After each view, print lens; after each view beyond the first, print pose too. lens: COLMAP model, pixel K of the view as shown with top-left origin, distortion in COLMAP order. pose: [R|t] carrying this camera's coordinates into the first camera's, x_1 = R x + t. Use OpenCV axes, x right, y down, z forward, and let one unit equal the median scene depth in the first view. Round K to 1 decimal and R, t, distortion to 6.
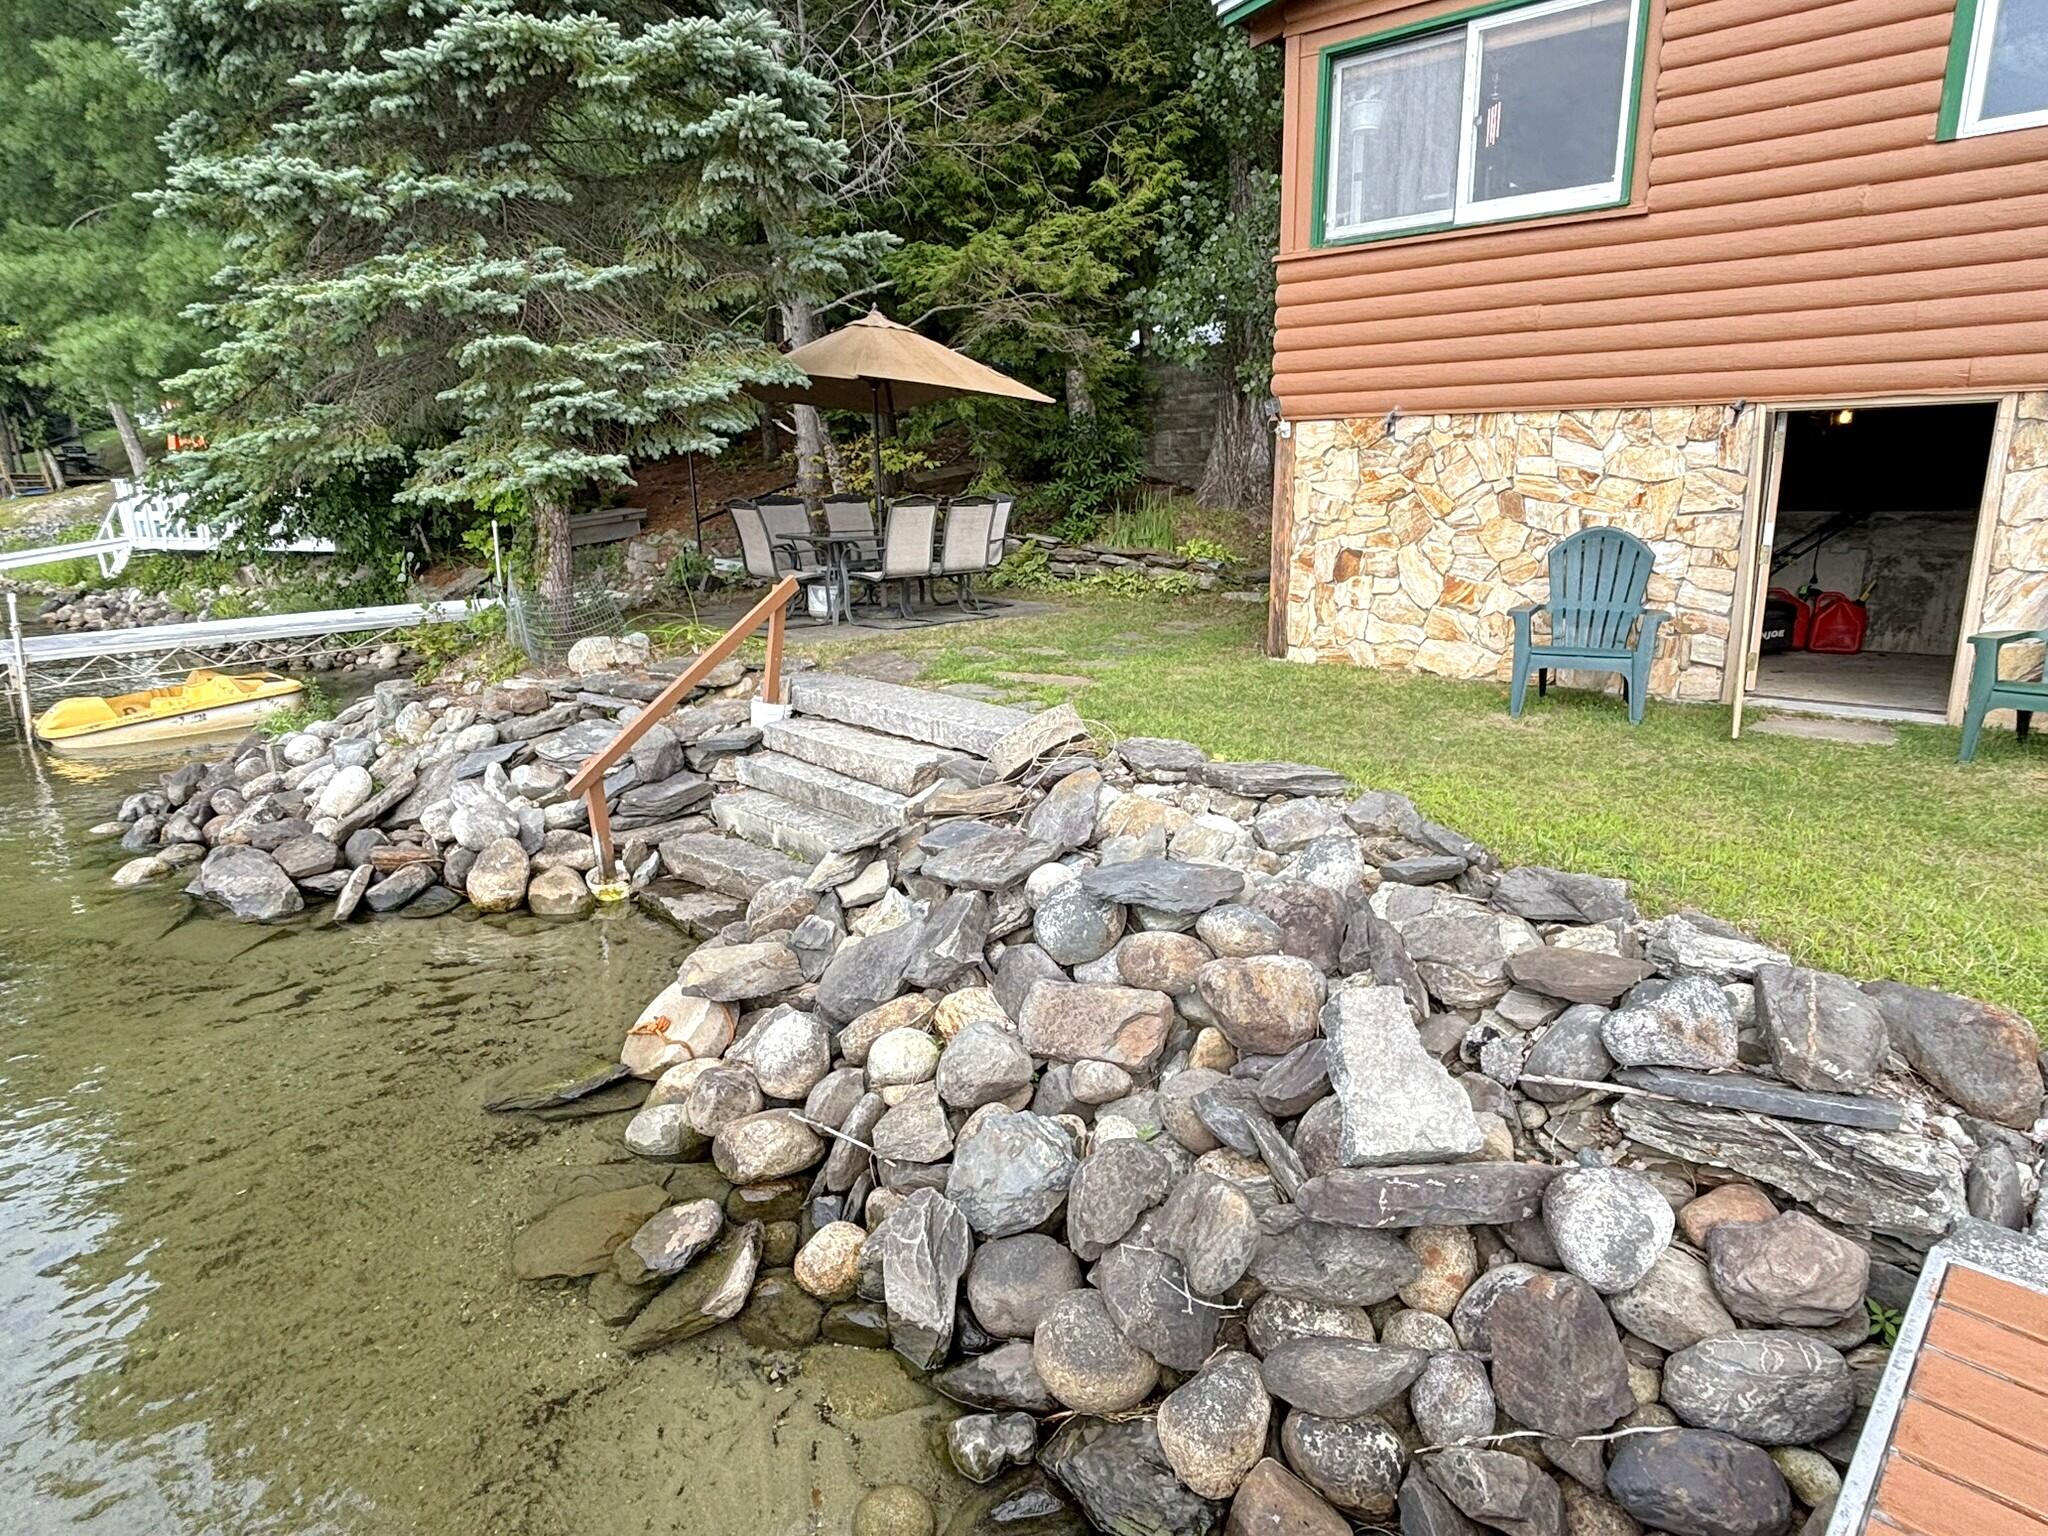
lens RADIAL K [[1187.6, 0, 1015.3], [0, 1187.6, 774.5], [0, 0, 1]] dist [0.055792, -0.082135]
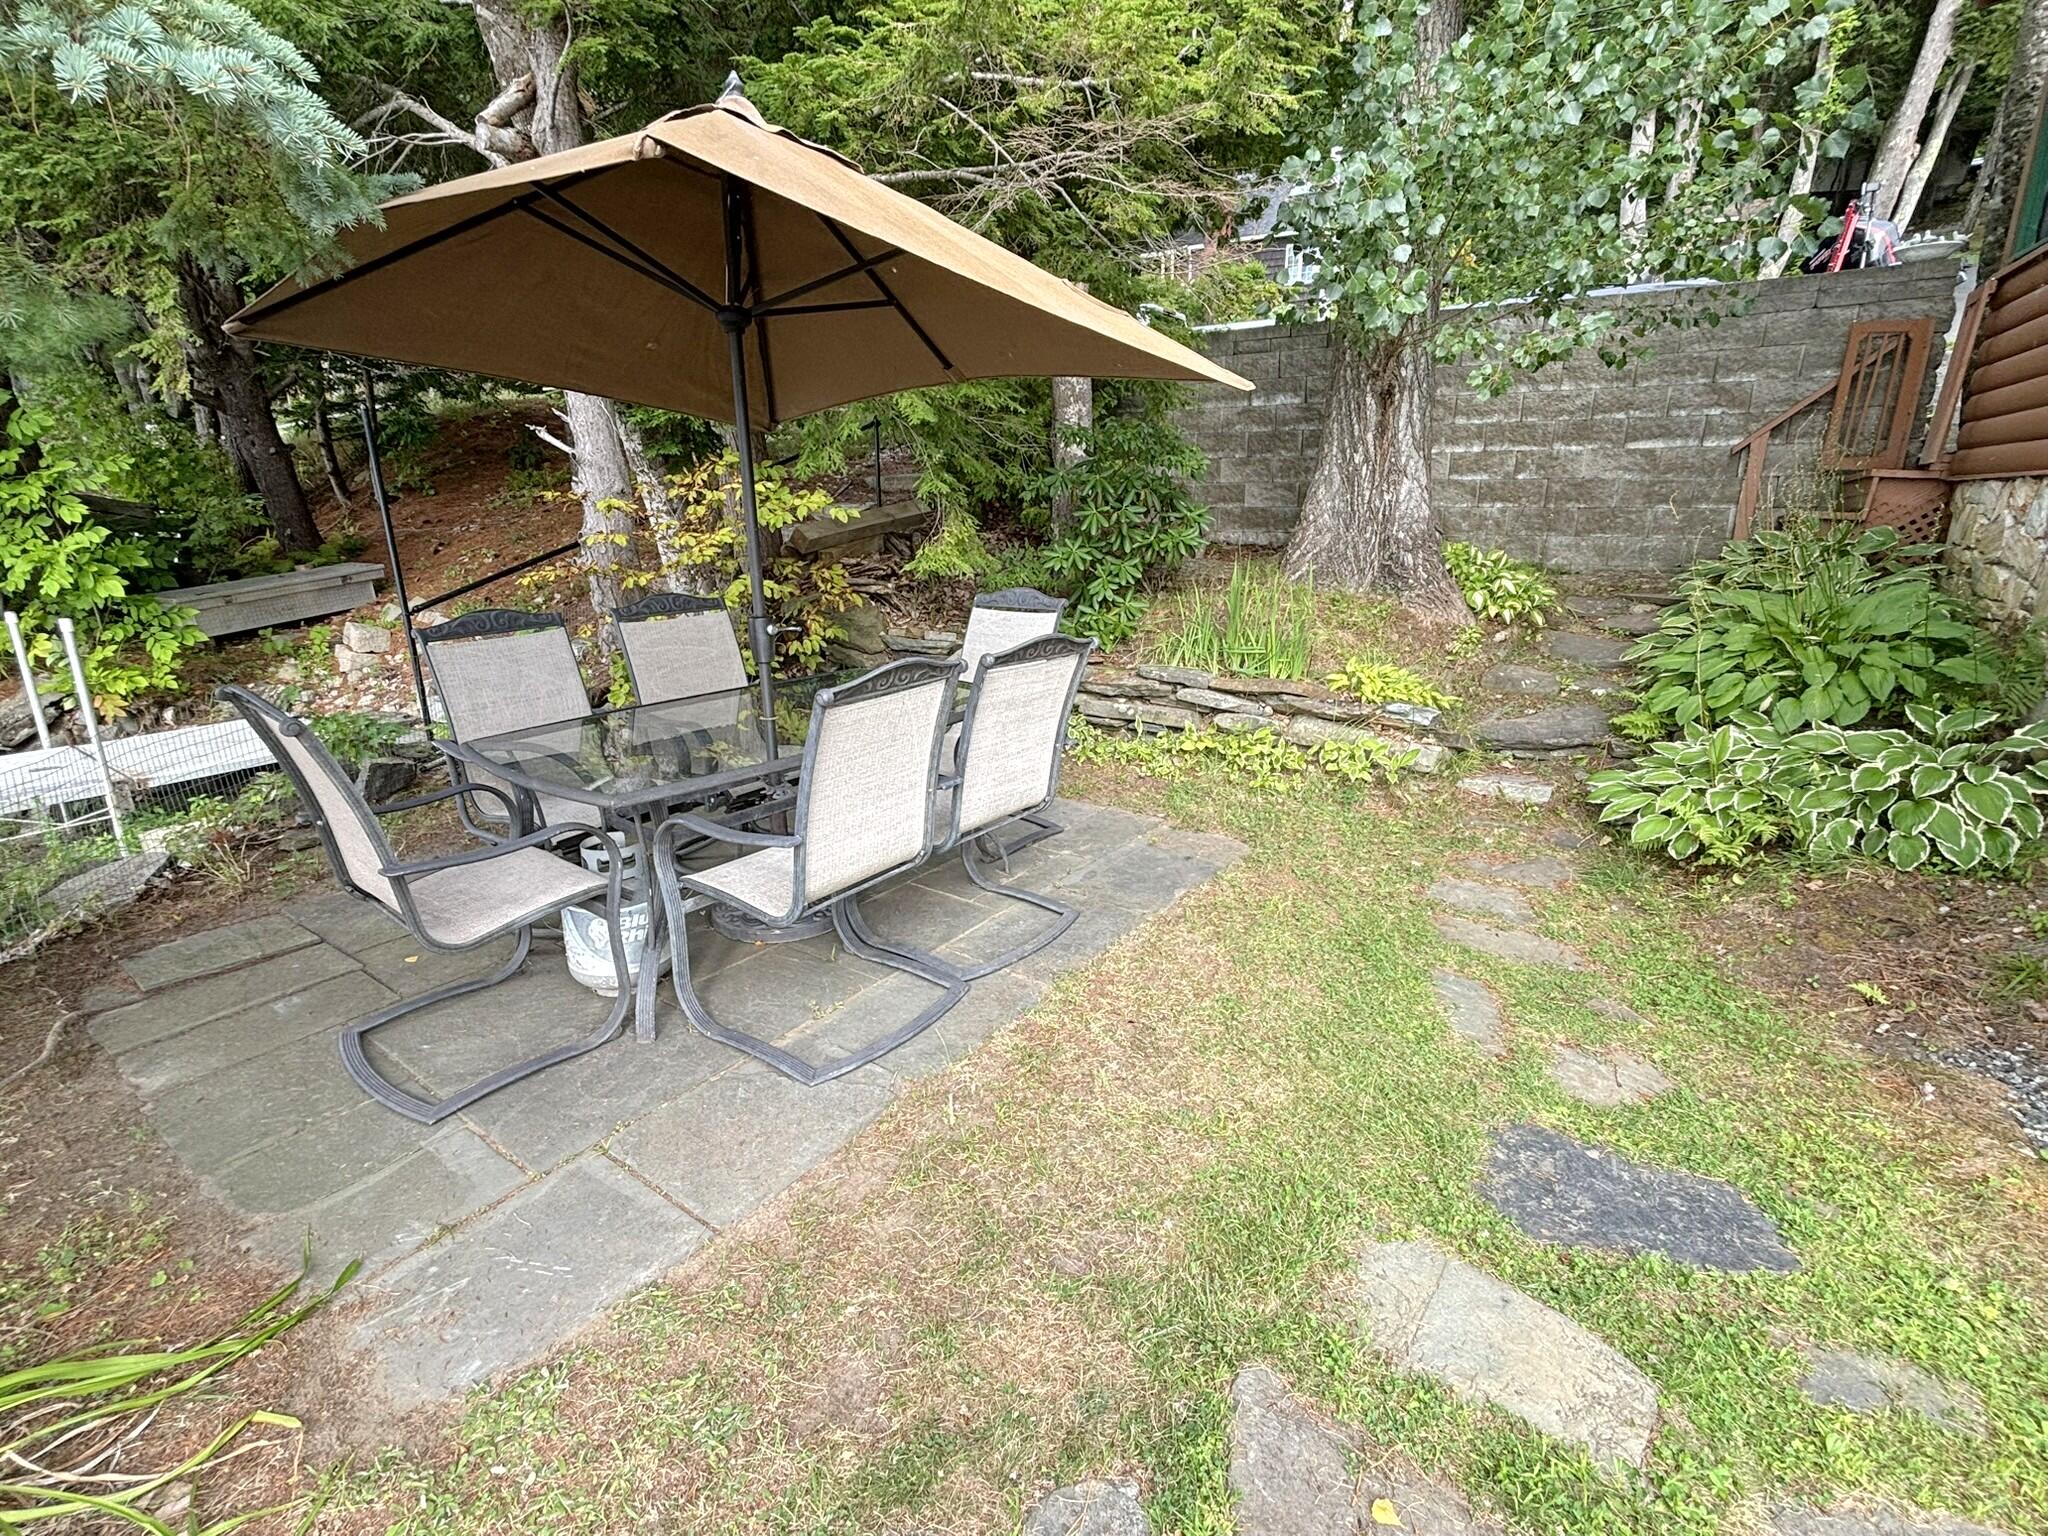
lens RADIAL K [[973.3, 0, 1024.7], [0, 973.3, 773.6], [0, 0, 1]] dist [0.024336, -0.012408]
pose [[0.985096, -0.041054, 0.167034, -0.132769], [0.035415, 0.998702, 0.036601, -0.303261], [-0.168320, -0.030140, 0.985272, 1.065116]]
